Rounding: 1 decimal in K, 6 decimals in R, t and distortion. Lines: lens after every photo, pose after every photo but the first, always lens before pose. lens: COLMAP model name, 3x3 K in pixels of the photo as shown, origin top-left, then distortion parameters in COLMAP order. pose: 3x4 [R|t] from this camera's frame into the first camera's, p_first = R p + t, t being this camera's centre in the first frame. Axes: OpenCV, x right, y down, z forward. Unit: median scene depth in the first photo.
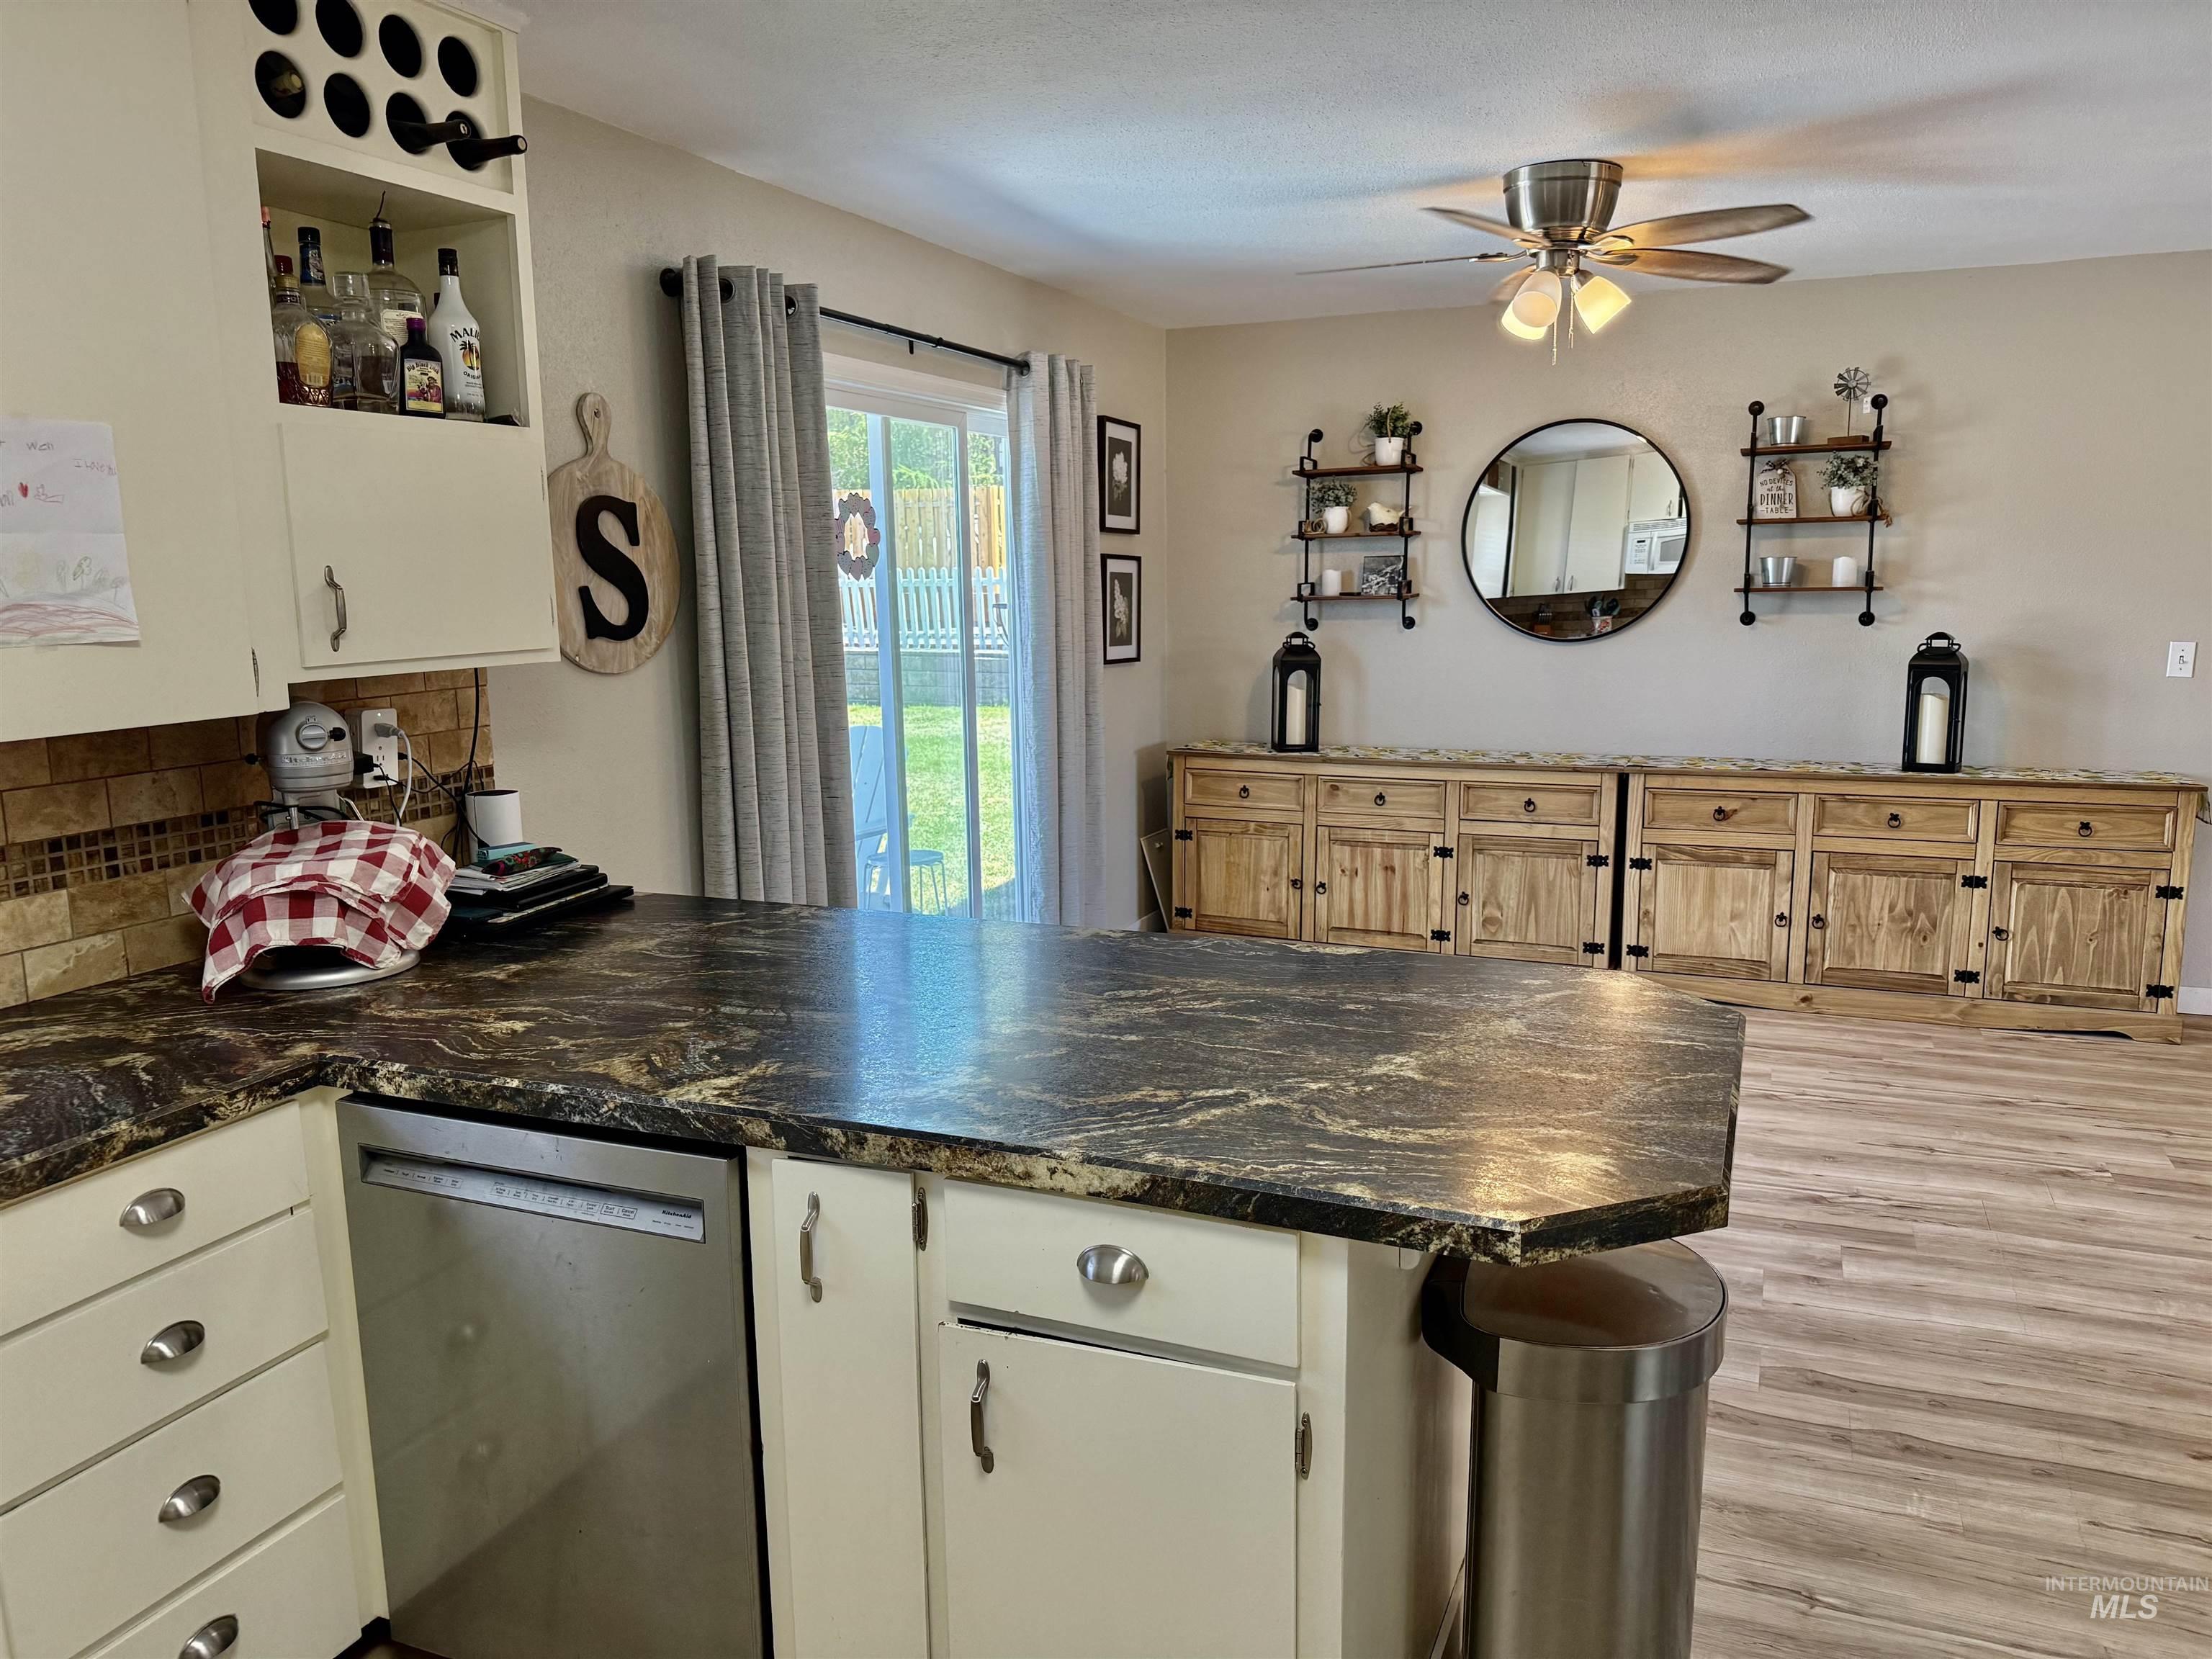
lens RADIAL K [[1544.8, 0, 1110.7], [0, 1544.8, 831.3], [0, 0, 1]] dist [0.085109, -0.119620]
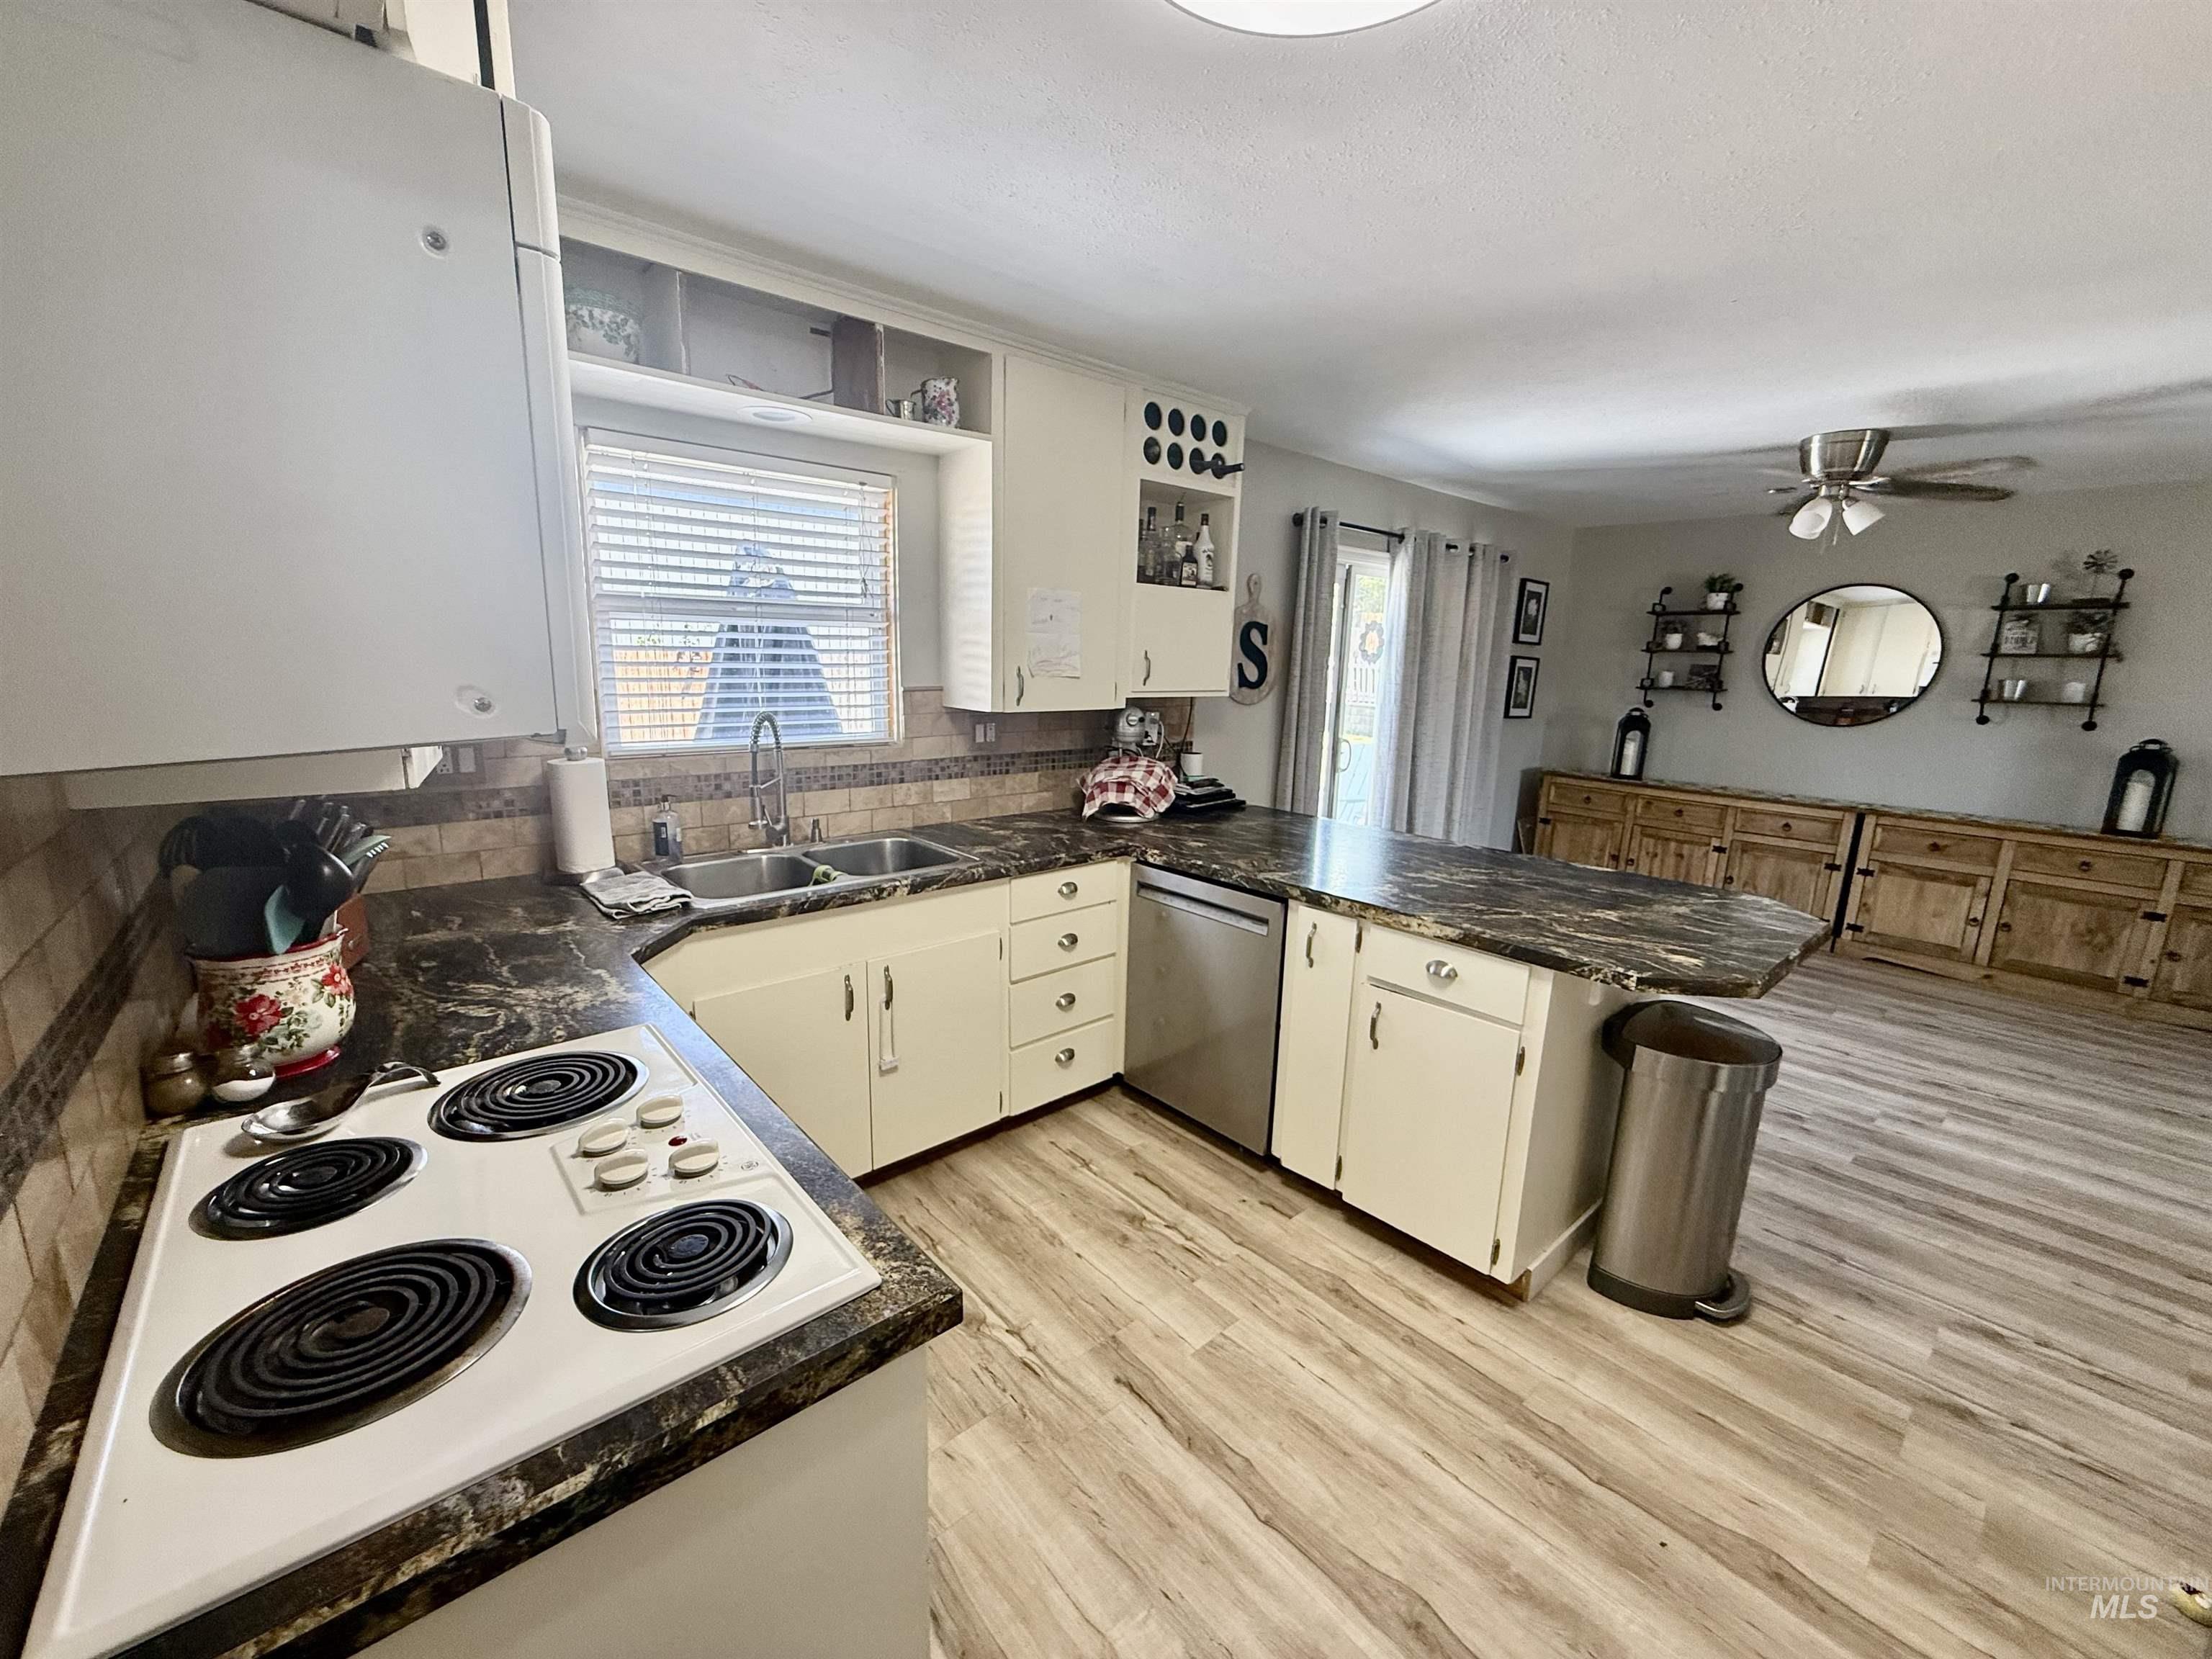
lens RADIAL K [[884.7, 0, 1102.9], [0, 884.7, 831.5], [0, 0, 1]] dist [-0.000638, 0.000832]
pose [[0.898882, 0.124884, -0.420017, 0.044161], [-0.112945, 0.992171, 0.053288, 0.038098], [0.423384, -0.000460, 0.905950, -0.234462]]
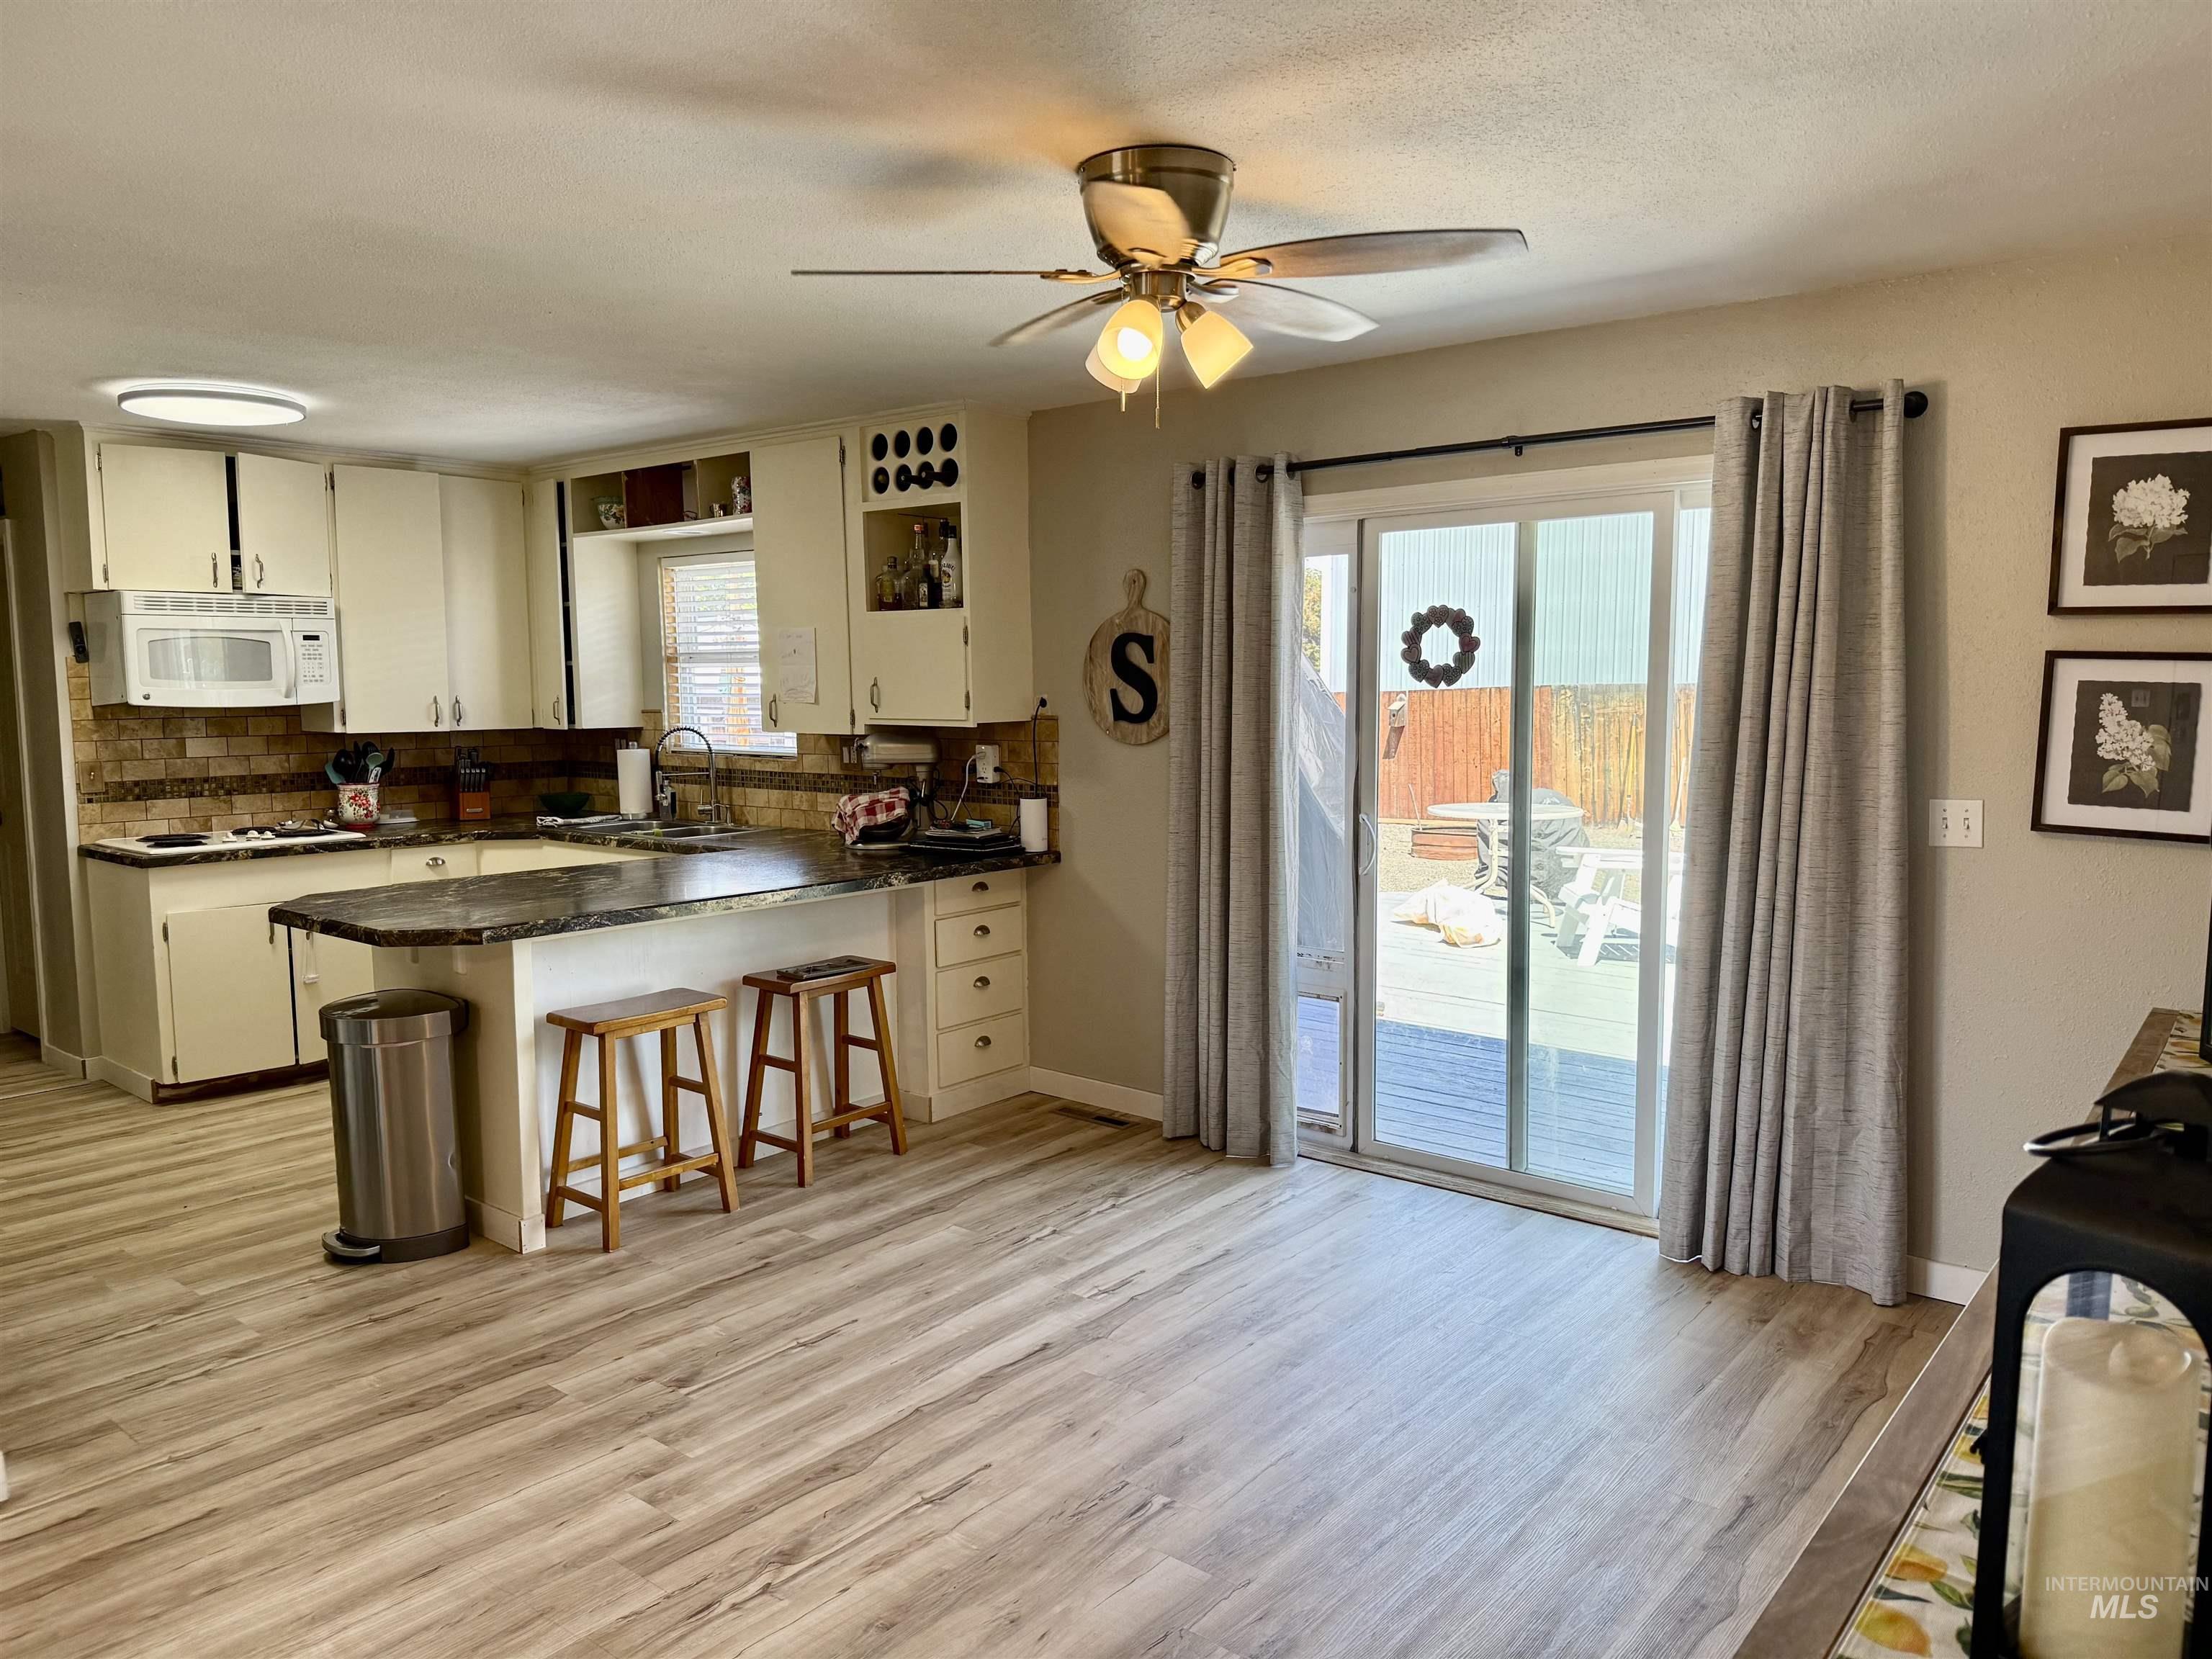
lens RADIAL K [[1544.8, 0, 1110.7], [0, 1544.8, 831.3], [0, 0, 1]] dist [0.085109, -0.119620]
pose [[-0.278932, 0.117133, -0.953140, 1.469646], [-0.149333, 0.975169, 0.163541, -0.332301], [0.948629, 0.187952, -0.254514, 1.738468]]
